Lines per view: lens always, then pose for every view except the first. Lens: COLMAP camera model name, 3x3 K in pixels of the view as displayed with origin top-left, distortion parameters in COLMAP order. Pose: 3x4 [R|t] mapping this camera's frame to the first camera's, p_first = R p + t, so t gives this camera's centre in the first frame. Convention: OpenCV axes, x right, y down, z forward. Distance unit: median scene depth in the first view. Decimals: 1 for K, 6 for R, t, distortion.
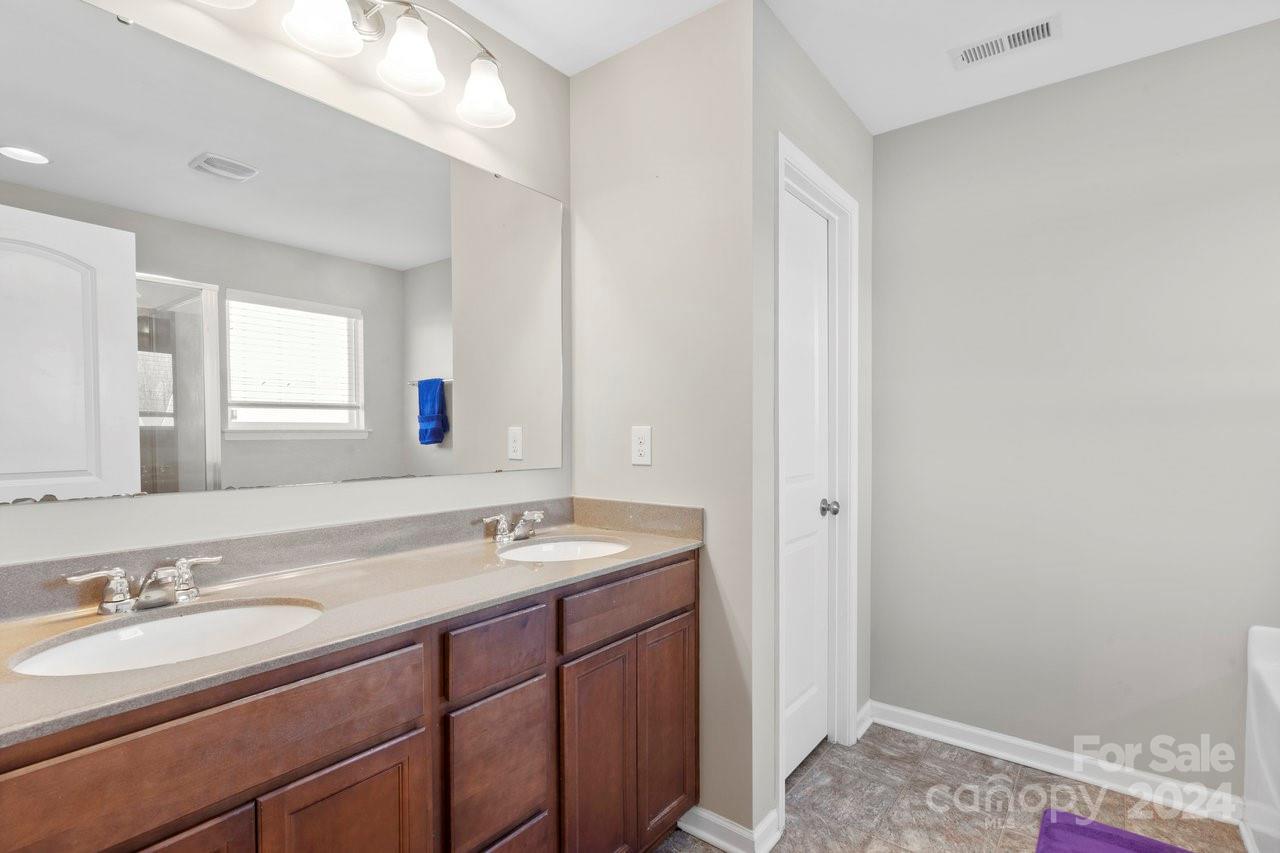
lens RADIAL K [[599.4, 0, 622.8], [0, 599.4, 429.3], [0, 0, 1]] dist [0.001358, 0.000364]
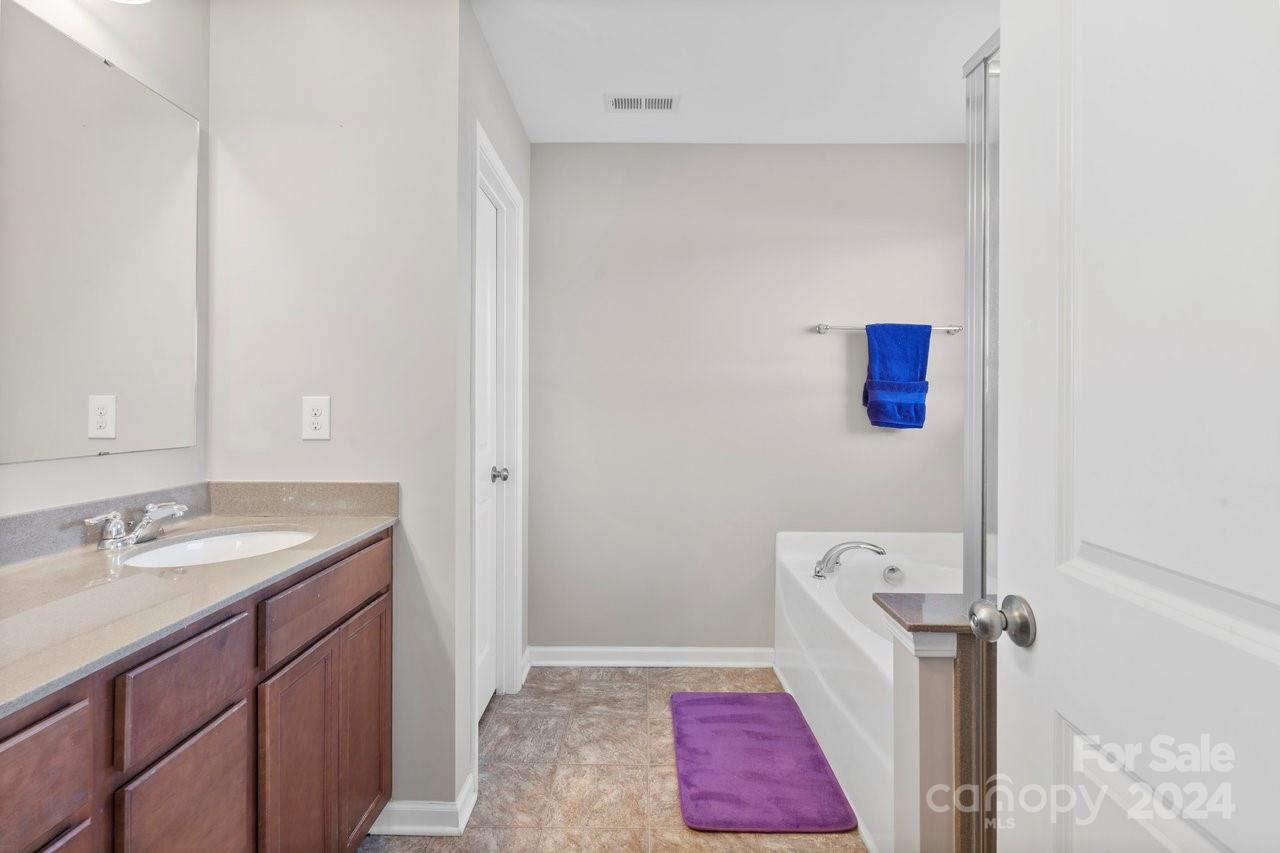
lens RADIAL K [[582.2, 0, 619.9], [0, 582.2, 386.3], [0, 0, 1]] dist [-0.000544, 0.000509]
pose [[0.801879, 0.023905, 0.597008, -0.137104], [-0.007908, 0.999536, -0.029401, 0.002301], [-0.597434, 0.018855, 0.801696, 0.038155]]
